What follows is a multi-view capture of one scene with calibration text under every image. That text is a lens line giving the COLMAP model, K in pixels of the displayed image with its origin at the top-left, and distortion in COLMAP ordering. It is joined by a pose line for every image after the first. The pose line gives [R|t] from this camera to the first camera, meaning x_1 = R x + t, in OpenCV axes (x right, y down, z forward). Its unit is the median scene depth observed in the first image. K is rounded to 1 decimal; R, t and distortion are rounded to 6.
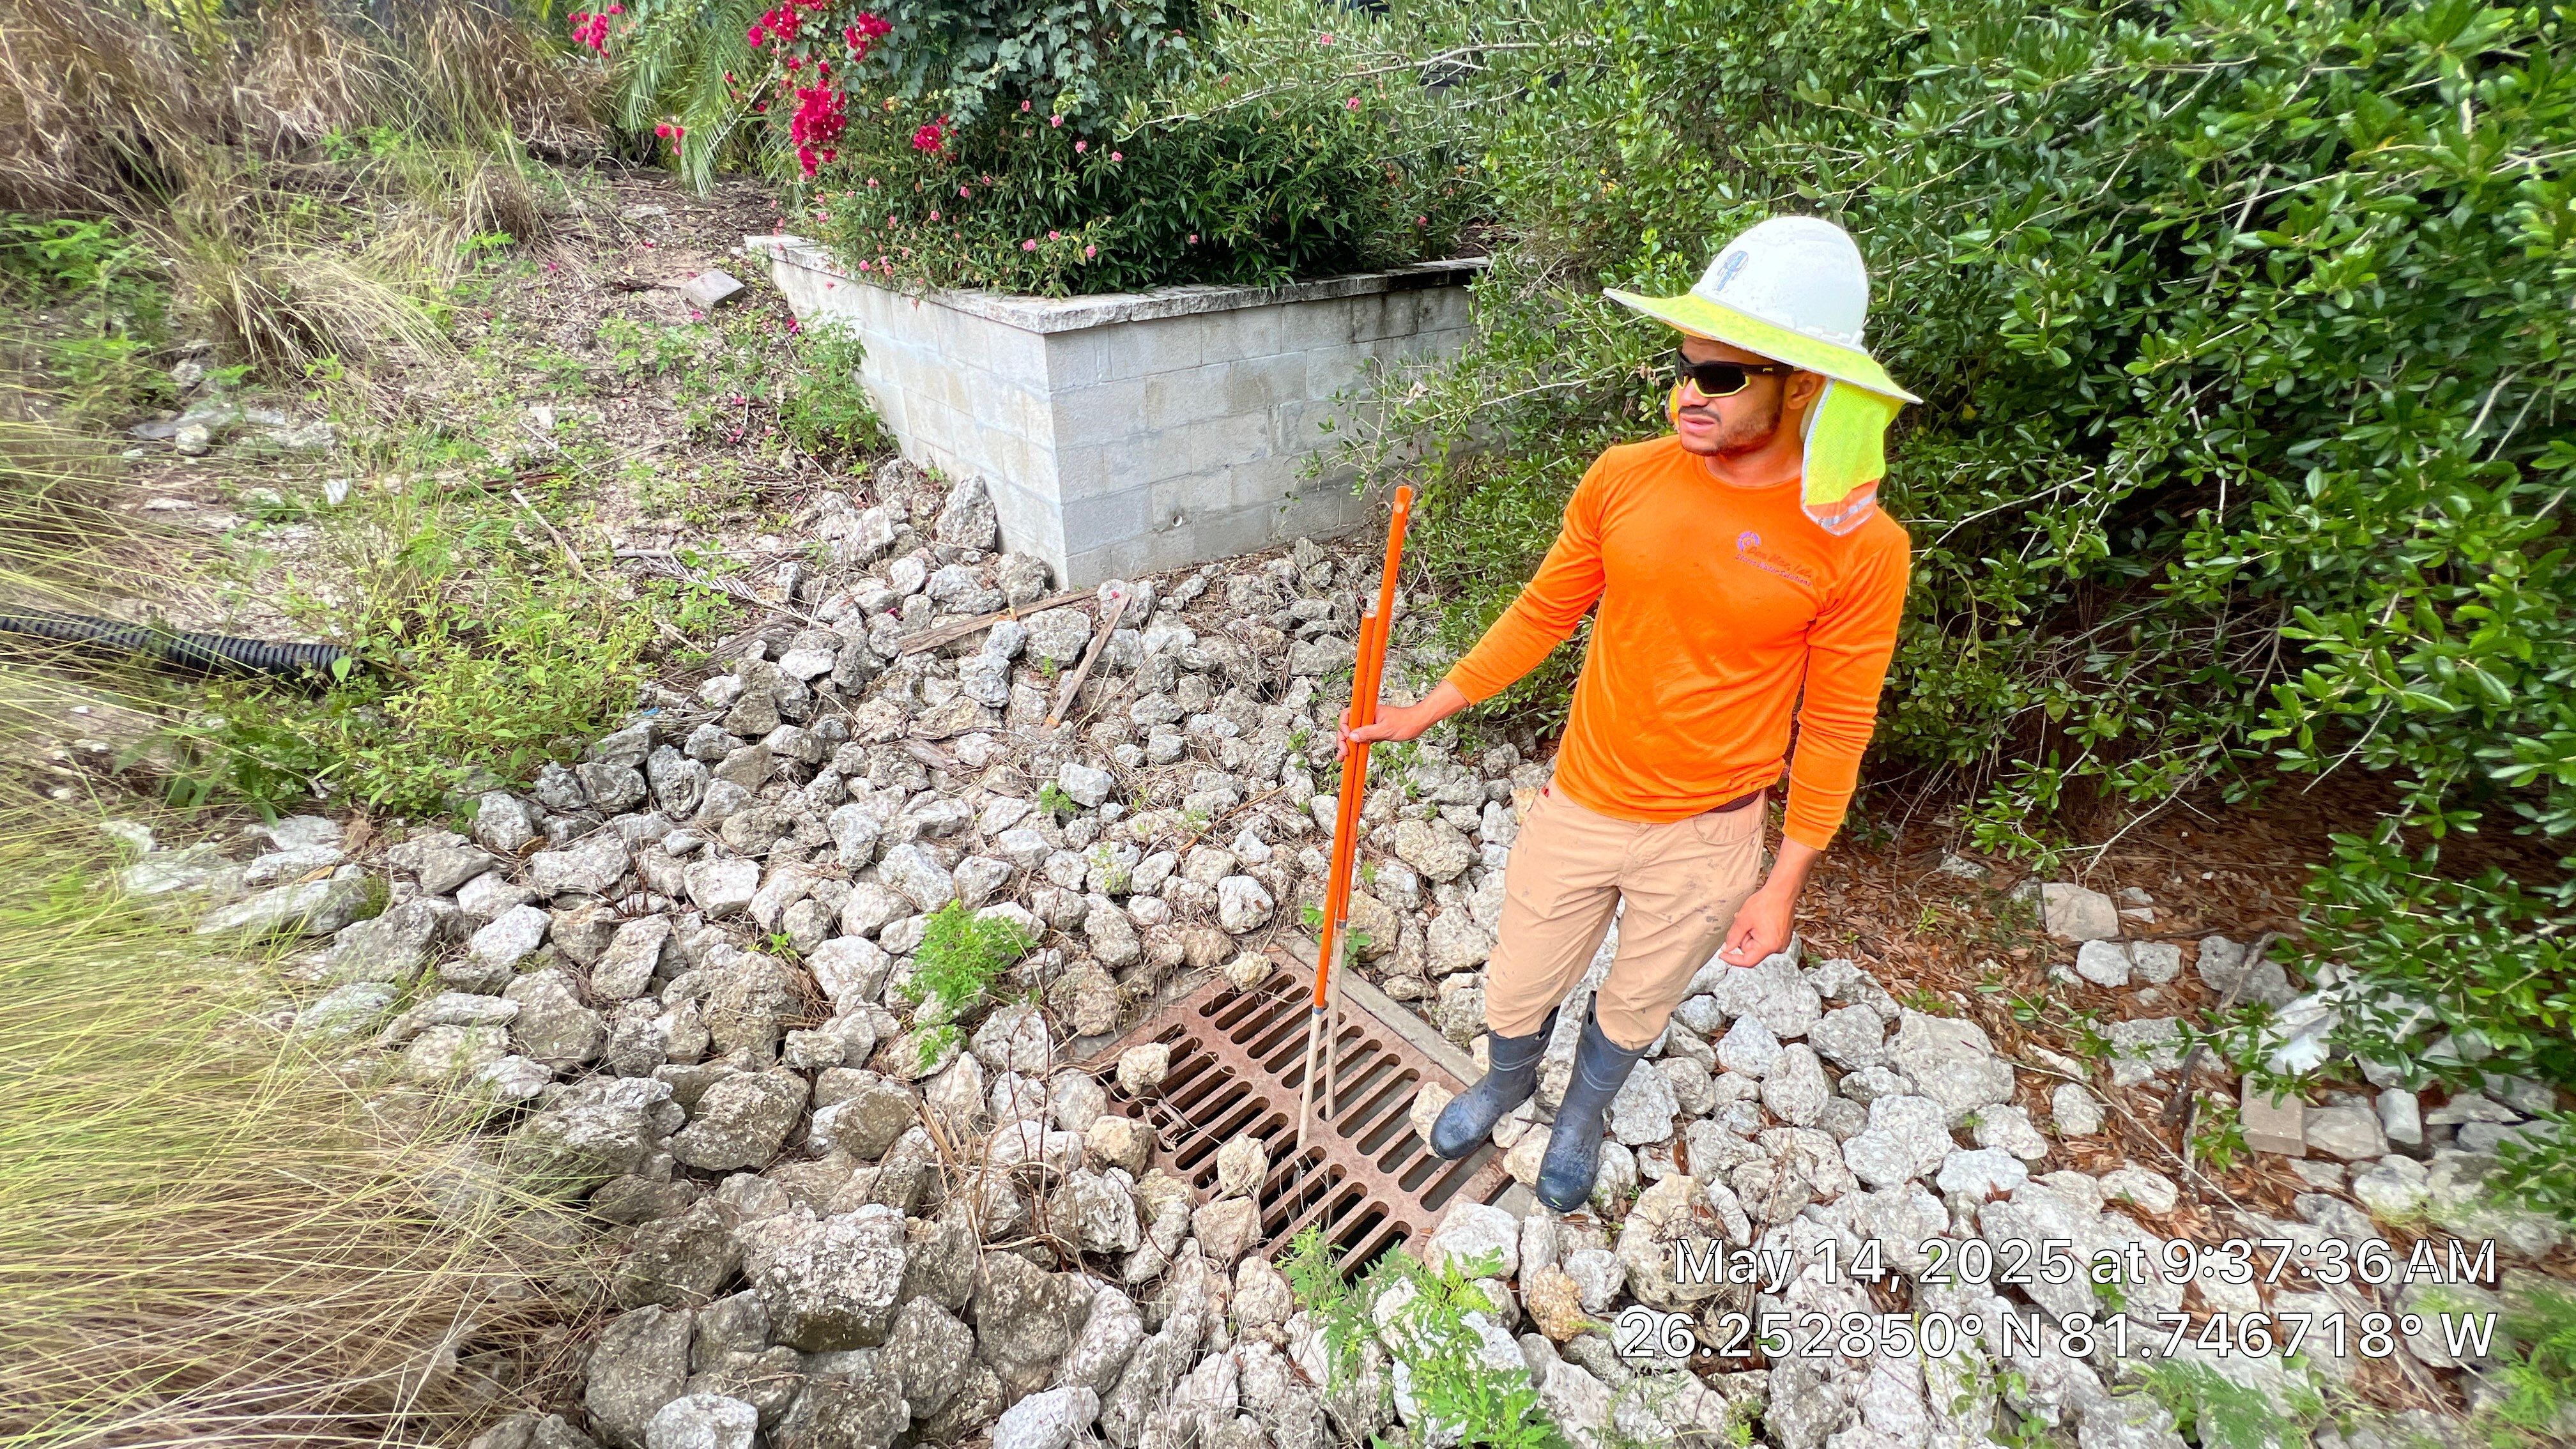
lens RADIAL K [[1042.2, 0, 1281.8], [0, 1042.2, 721.4], [0, 0, 1]] dist [-0.000599, -0.000227]
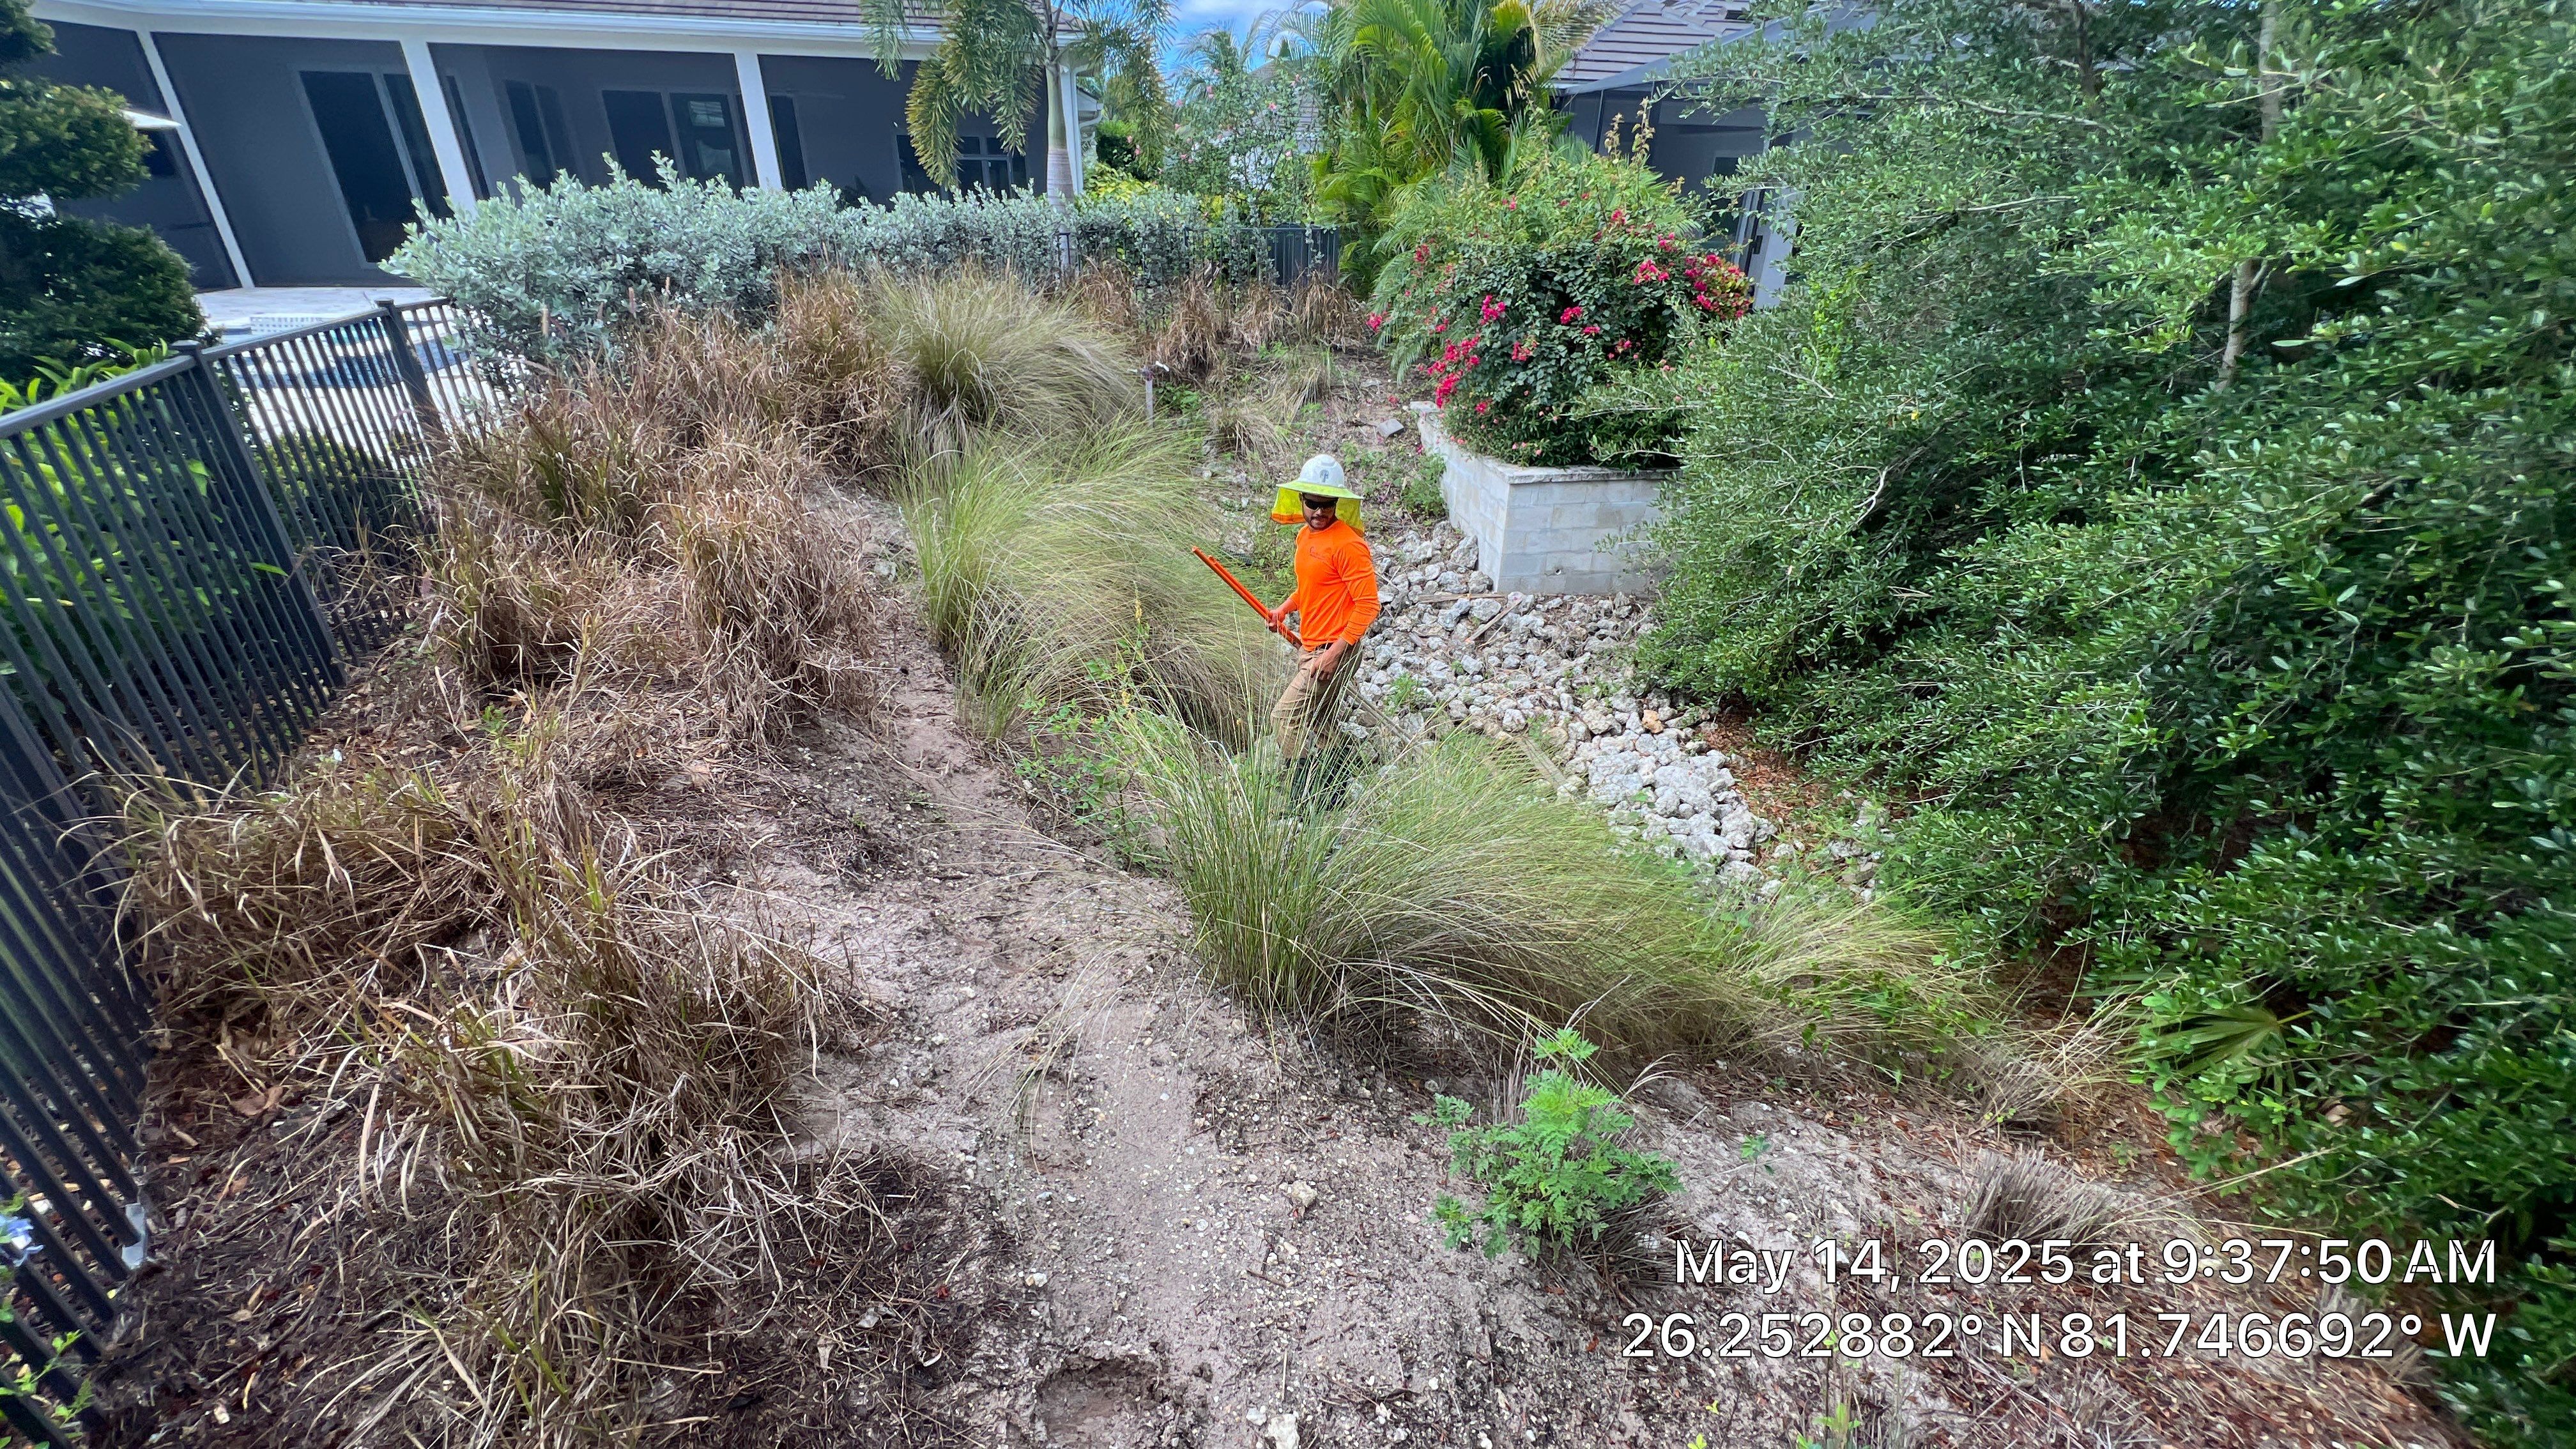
lens RADIAL K [[1042.2, 0, 1273.4], [0, 1042.2, 748.2], [0, 0, 1]] dist [-0.000599, -0.000227]
pose [[0.841963, 0.261156, -0.472118, 0.544187], [-0.272121, 0.961145, 0.046372, 0.226575], [0.465884, 0.089429, 0.880315, -1.178124]]
